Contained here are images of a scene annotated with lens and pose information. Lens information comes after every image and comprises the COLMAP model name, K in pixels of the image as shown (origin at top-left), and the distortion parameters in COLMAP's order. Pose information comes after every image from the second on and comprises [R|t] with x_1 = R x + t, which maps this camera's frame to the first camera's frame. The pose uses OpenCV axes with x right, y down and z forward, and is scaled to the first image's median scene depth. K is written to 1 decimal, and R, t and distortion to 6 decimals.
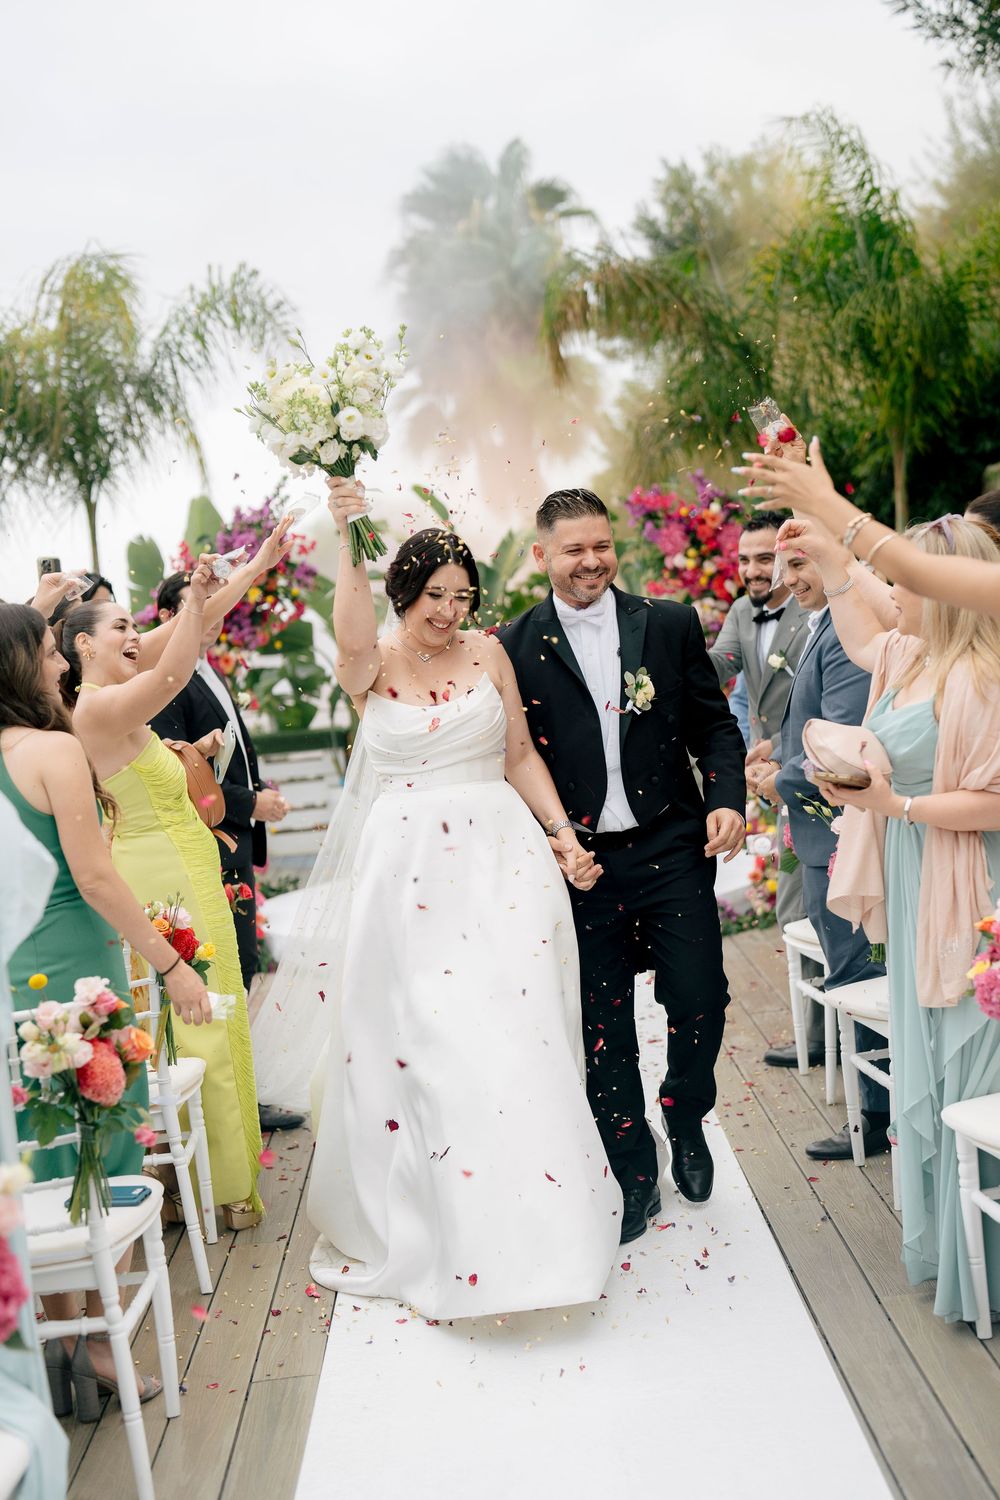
lens RADIAL K [[2116.2, 0, 500.0], [0, 2116.2, 750.0], [0, 0, 1]] dist [-0.156500, 1.109877]
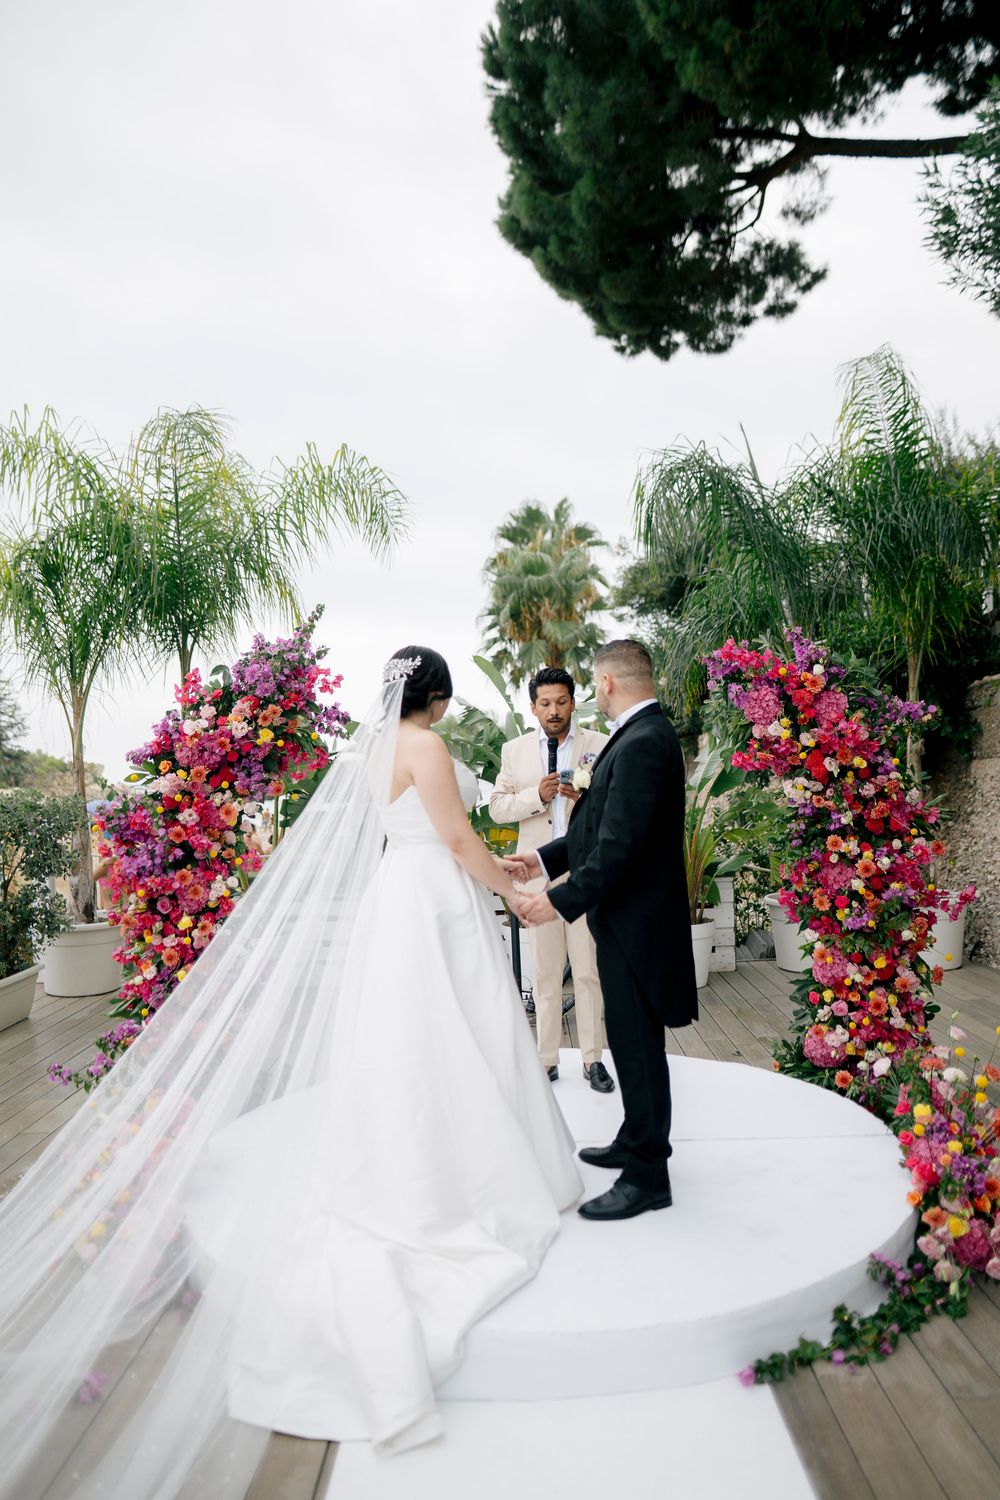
lens RADIAL K [[1076.4, 0, 500.0], [0, 1076.4, 750.0], [0, 0, 1]] dist [-0.031718, 0.001128]
pose [[0.997199, 0.066135, -0.034936, -0.006089], [-0.069000, 0.993689, -0.088435, -0.030537], [0.028867, 0.090598, 0.995469, 0.480795]]
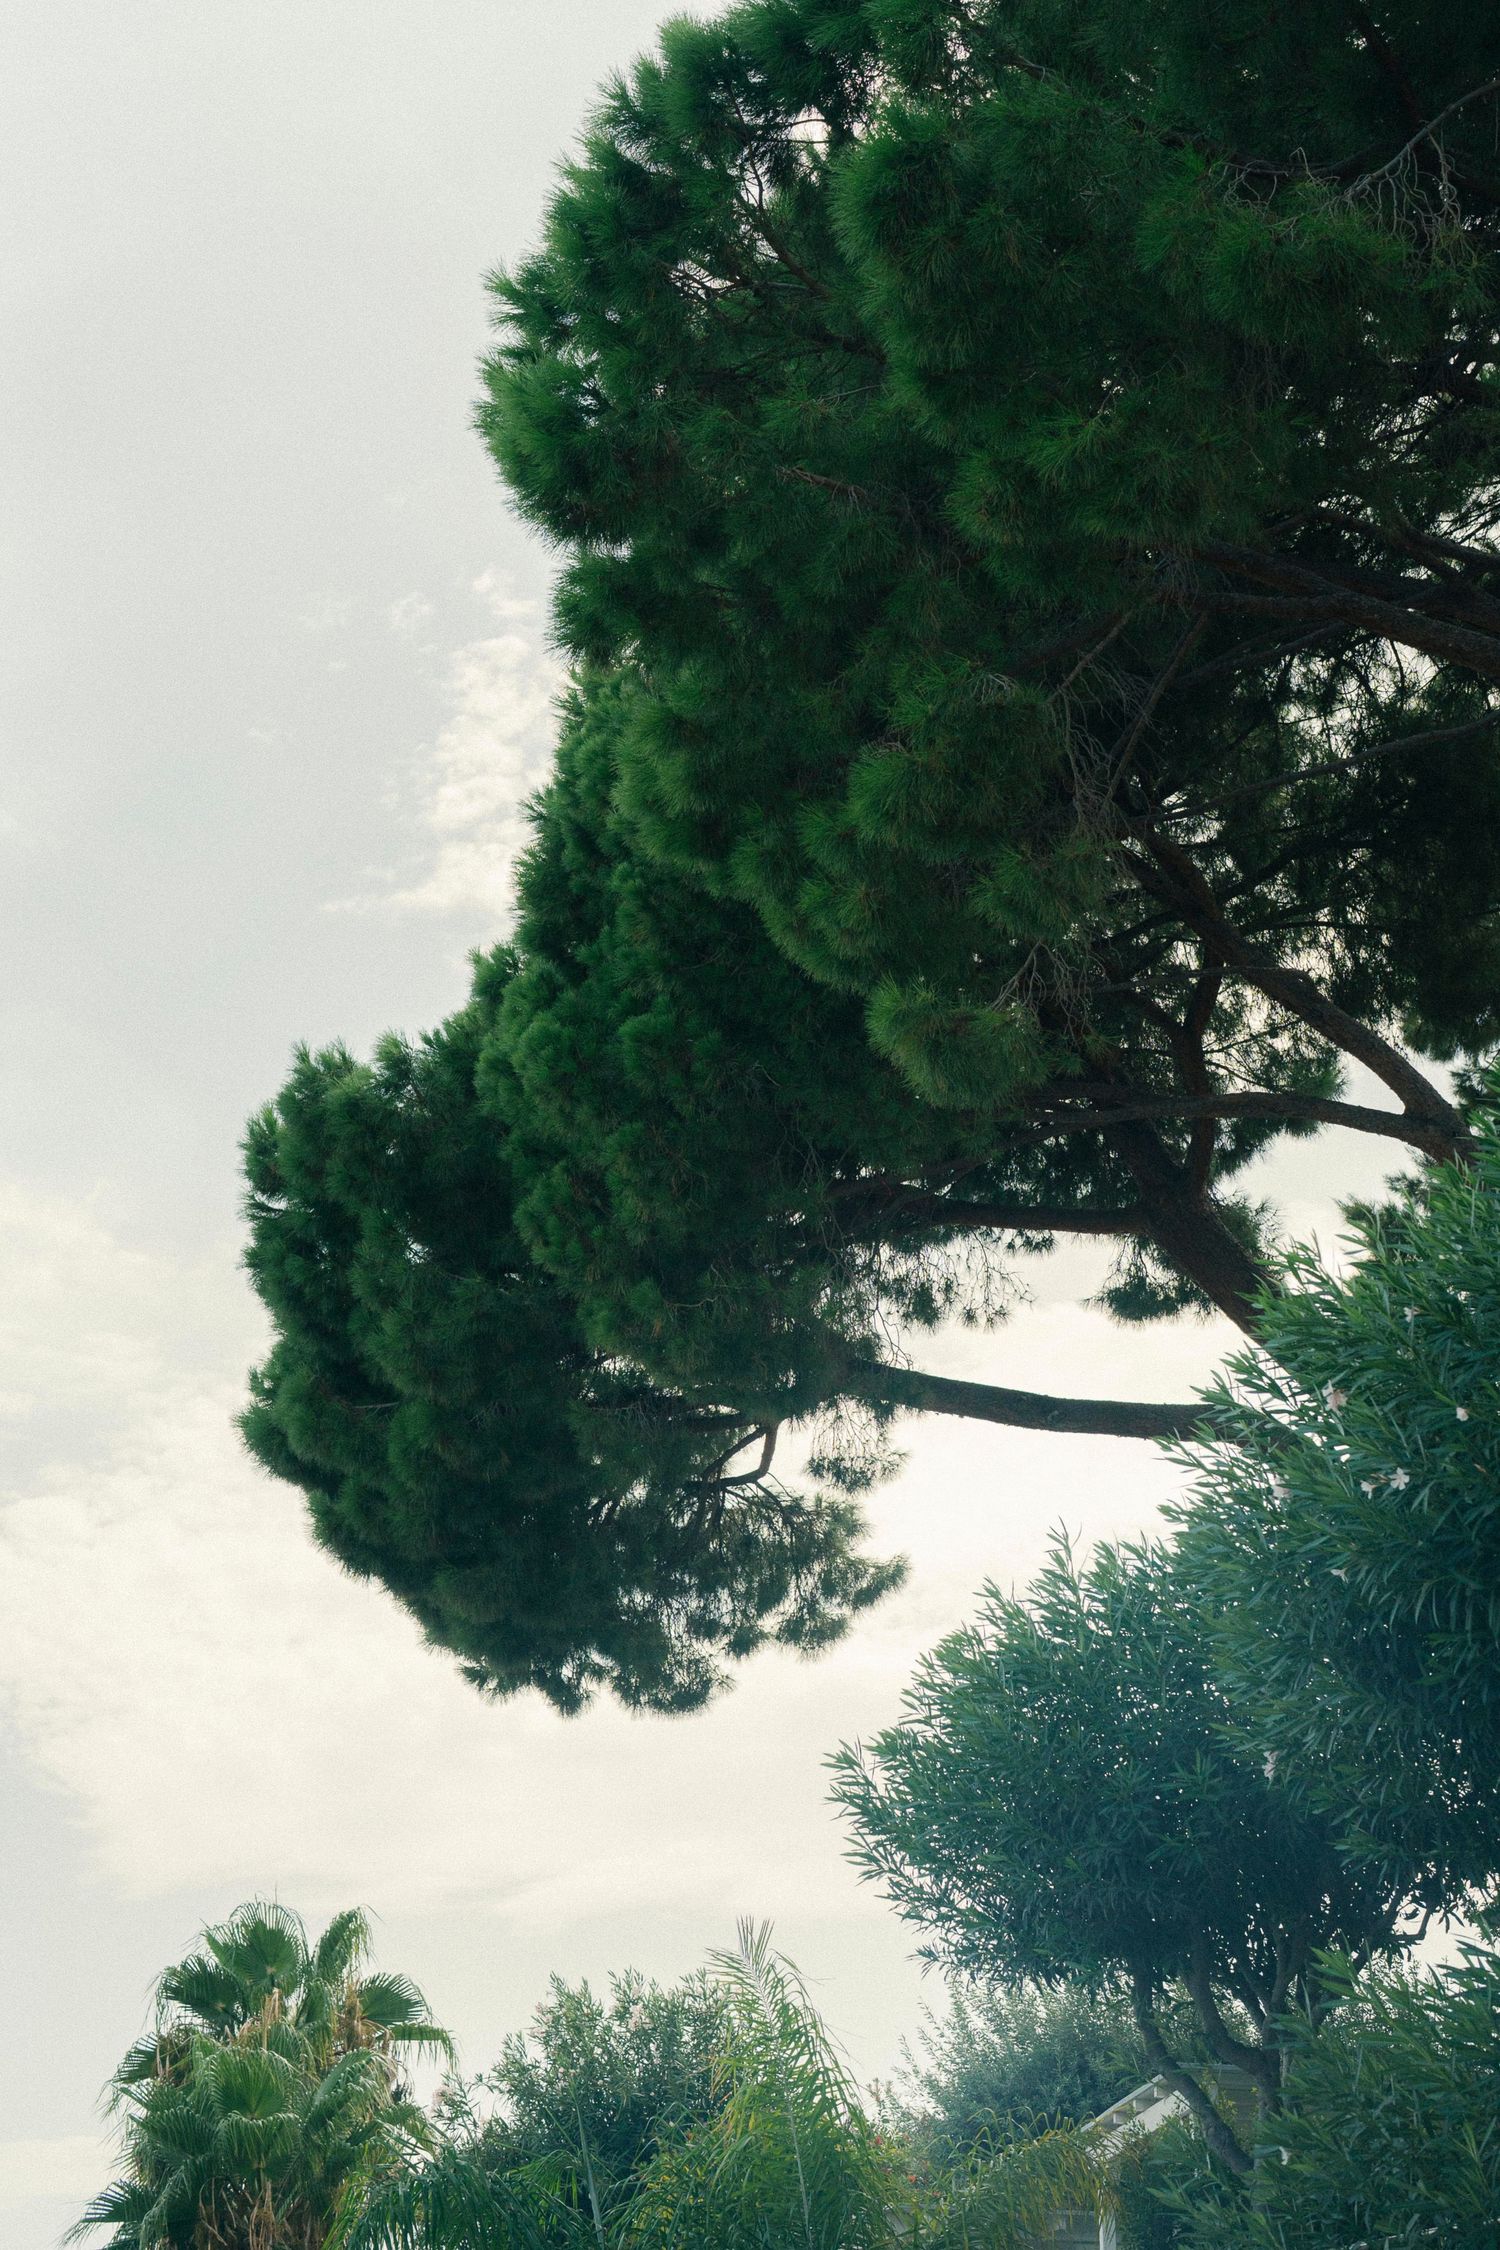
lens RADIAL K [[3174.4, 0, 750.0], [0, 3174.4, 1125.0], [0, 0, 1]] dist [-0.156500, 1.109877]
pose [[0.982096, 0.165289, 0.090368, 0.000957], [-0.097115, 0.855294, -0.508961, -0.001837], [-0.161417, 0.491072, 0.856033, -0.065434]]
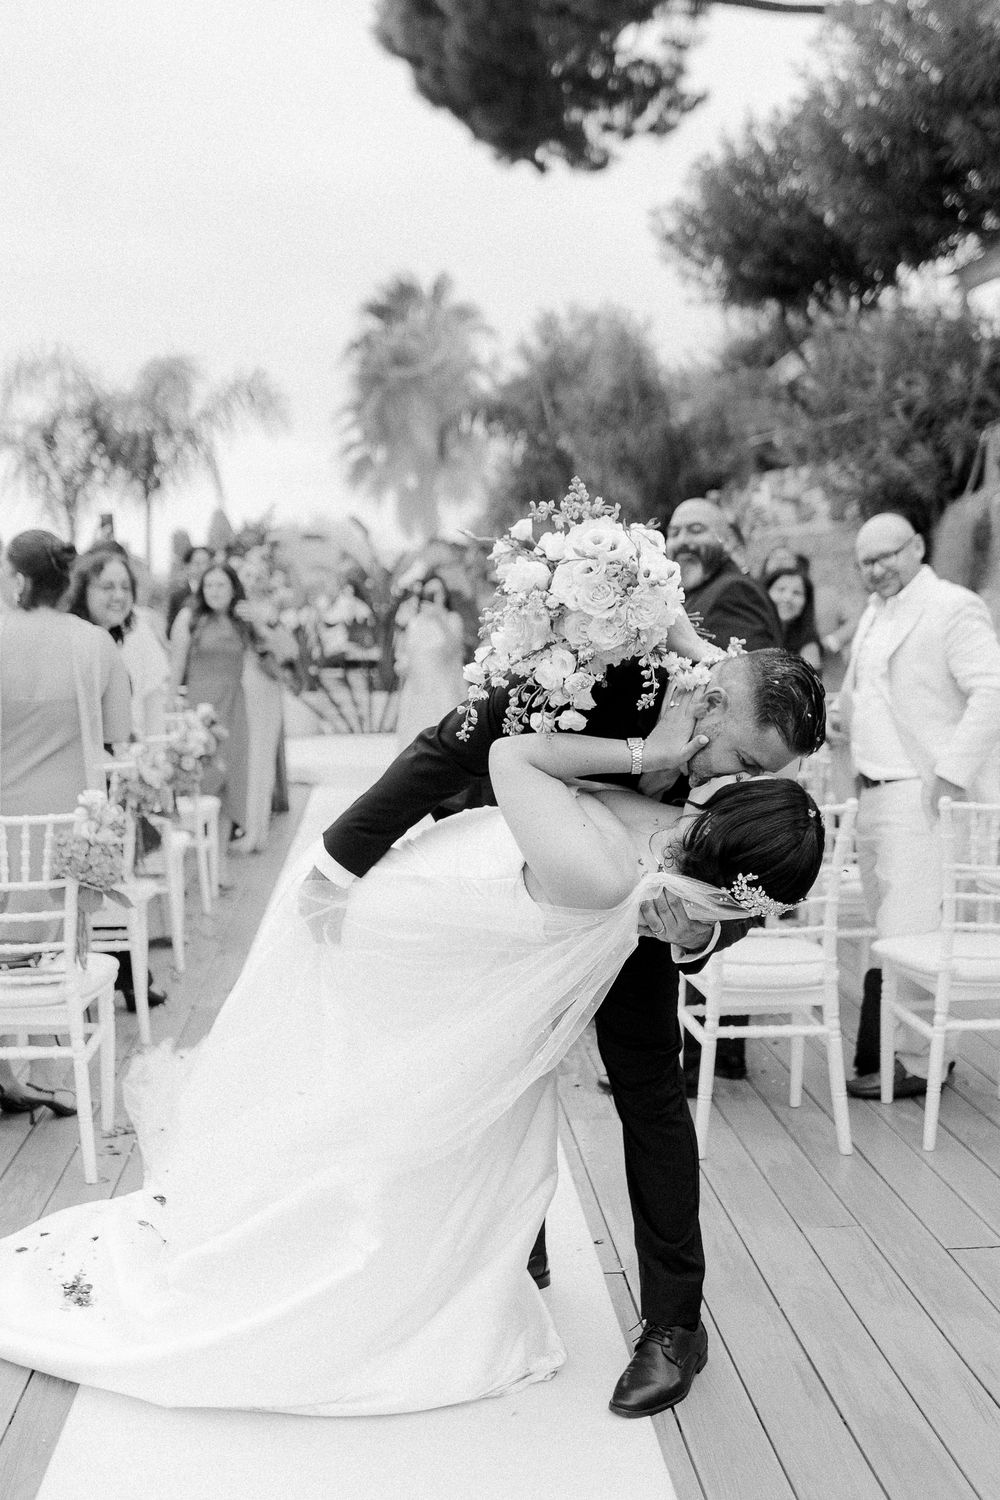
lens RADIAL K [[1566.8, 0, 500.0], [0, 1566.8, 750.0], [0, 0, 1]] dist [-0.025583, -0.040072]
pose [[0.993365, 0.092469, 0.068375, 0.006424], [-0.094044, 0.995364, 0.020172, 0.018599], [-0.066193, -0.026468, 0.997456, -0.196799]]
